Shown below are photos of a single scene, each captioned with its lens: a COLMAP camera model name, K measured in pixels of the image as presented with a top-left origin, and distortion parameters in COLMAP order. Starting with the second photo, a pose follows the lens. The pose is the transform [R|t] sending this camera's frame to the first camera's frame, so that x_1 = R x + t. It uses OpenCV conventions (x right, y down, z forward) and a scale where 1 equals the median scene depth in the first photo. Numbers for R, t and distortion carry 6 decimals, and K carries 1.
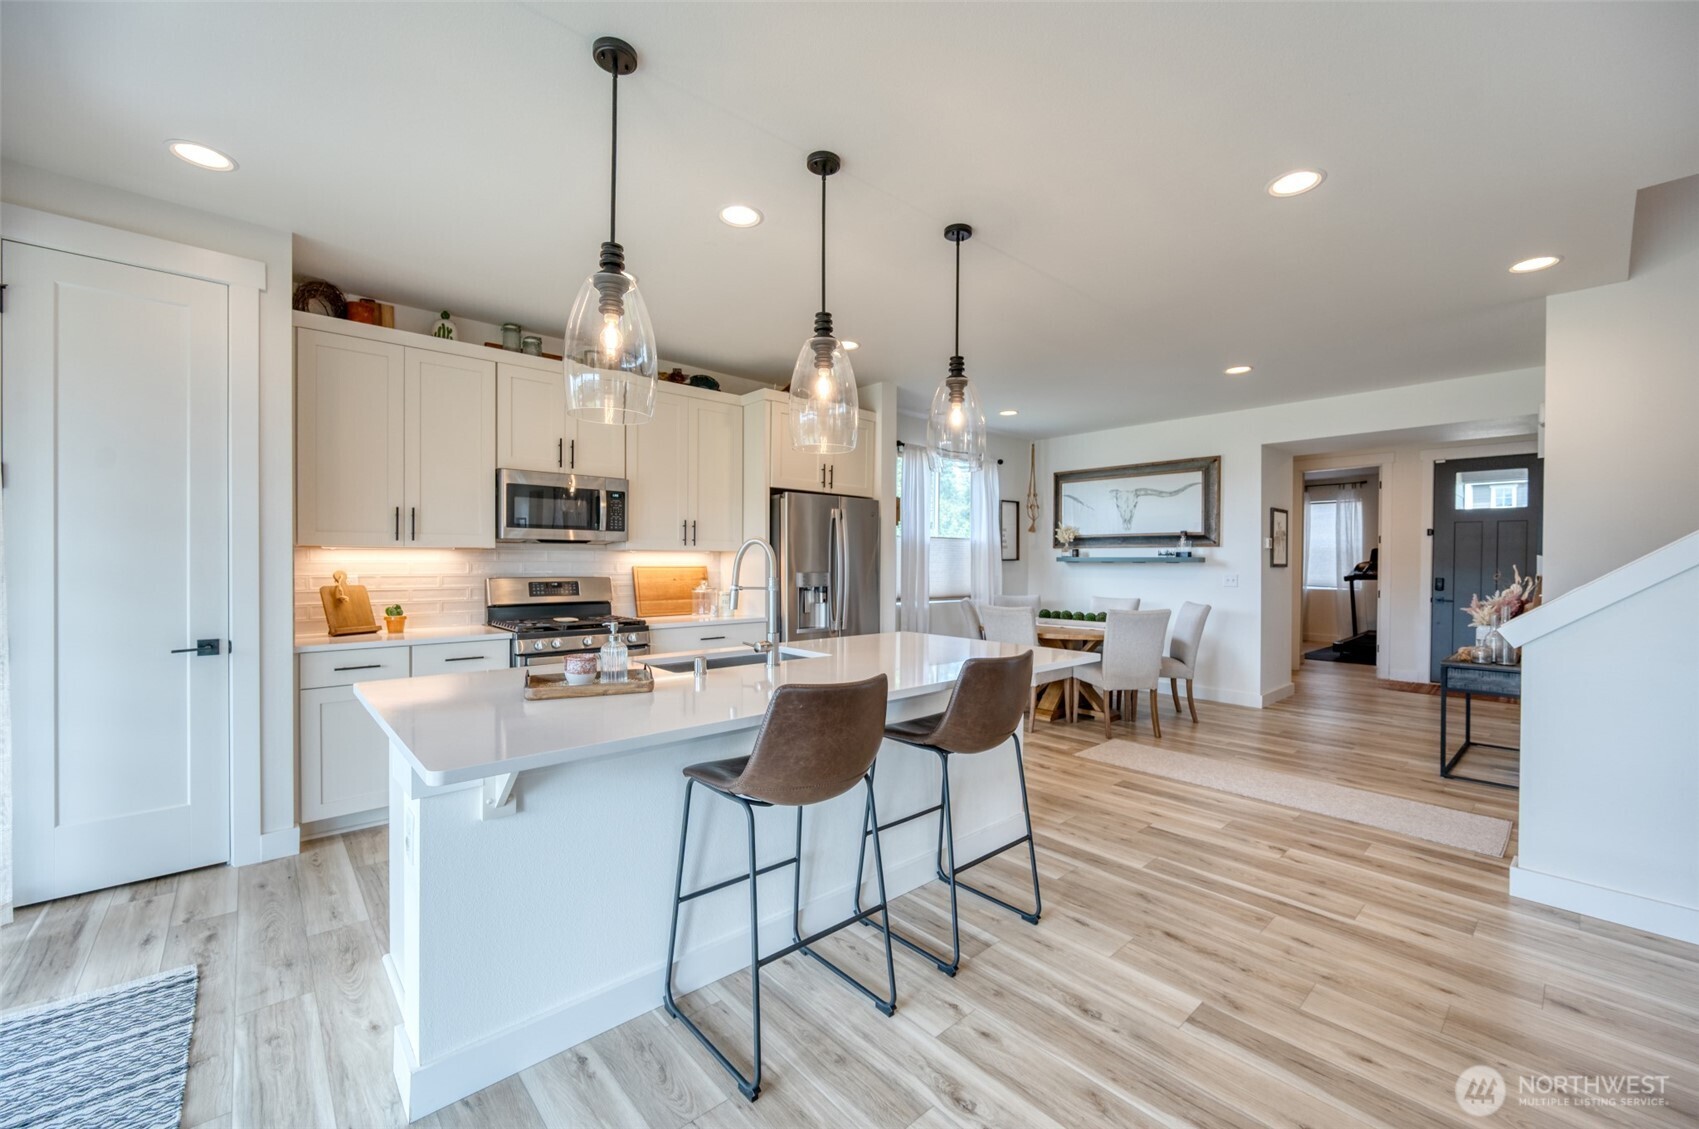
lens RADIAL K [[676.8, 0, 847.2], [0, 676.8, 556.9], [0, 0, 1]] dist [-0.006889, 0.000908]
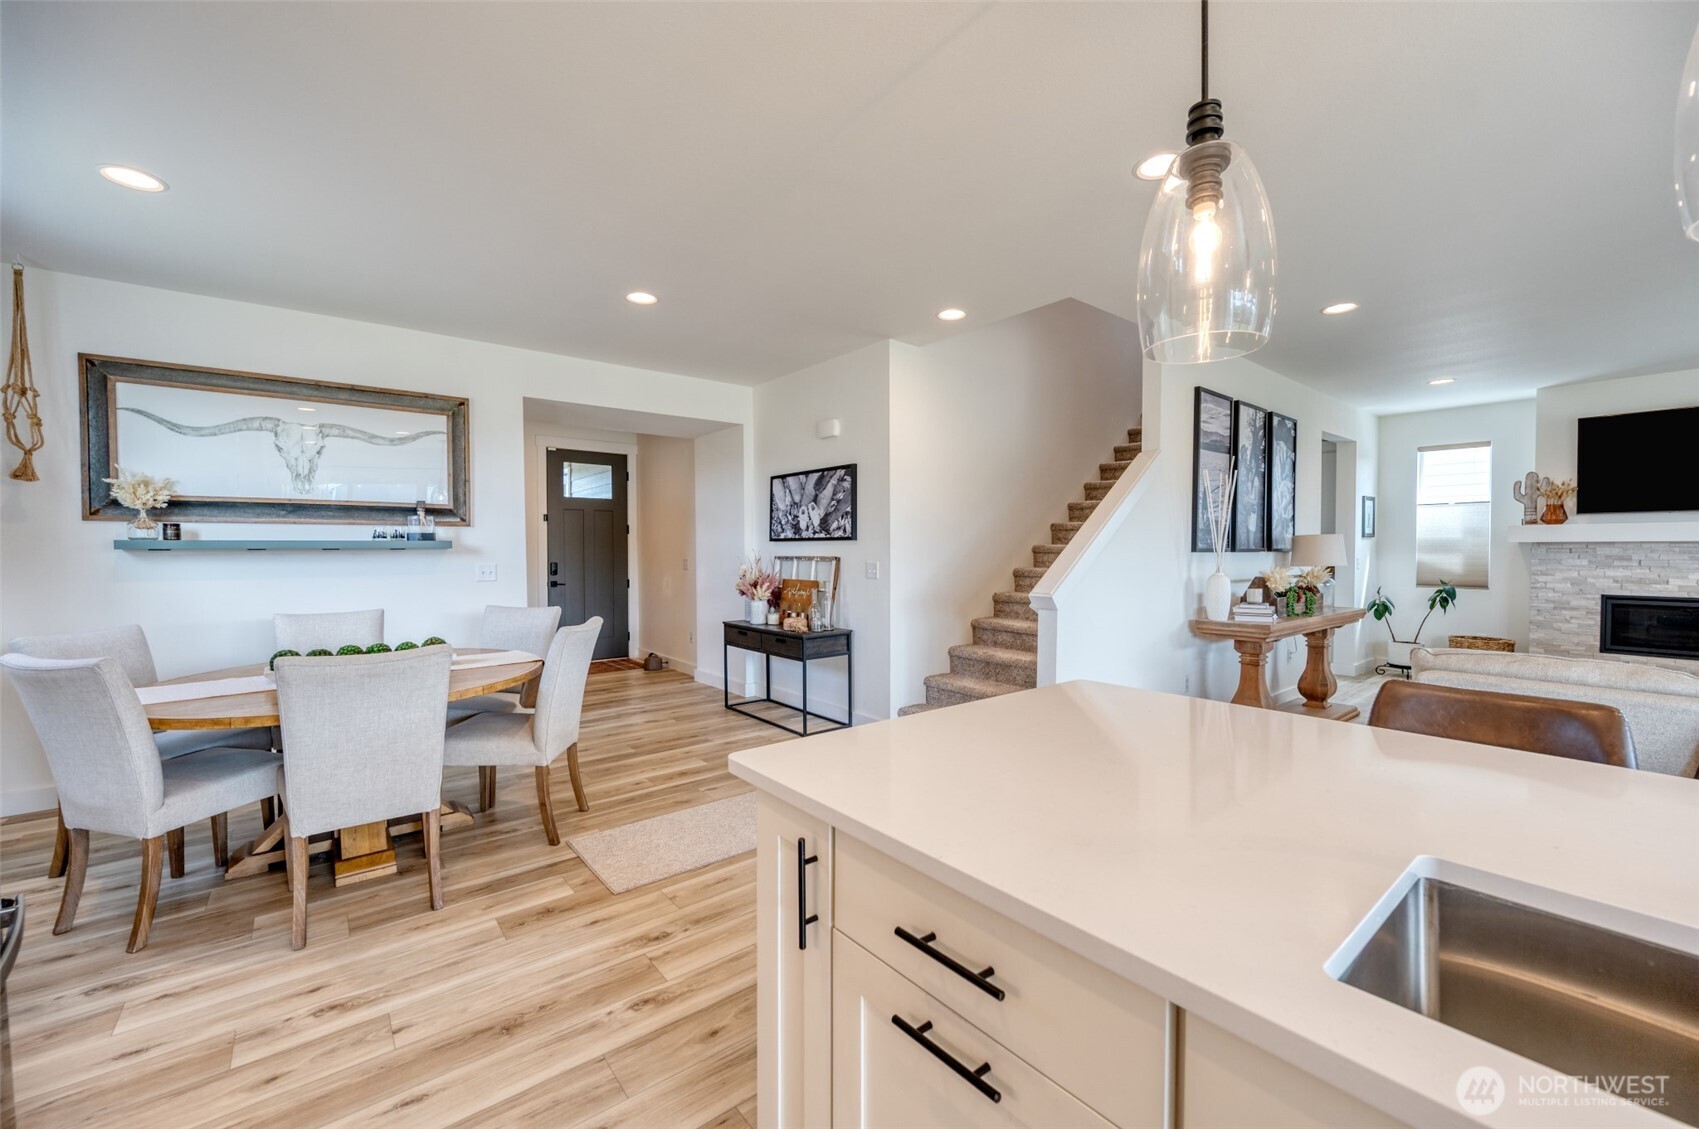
lens RADIAL K [[676.8, 0, 852.1], [0, 676.8, 565.5], [0, 0, 1]] dist [-0.006889, 0.000908]
pose [[0.051357, -0.031451, 0.998185, -0.183916], [-0.000782, 0.999502, 0.031533, 0.004713], [-0.998680, -0.002400, 0.051307, 0.704506]]
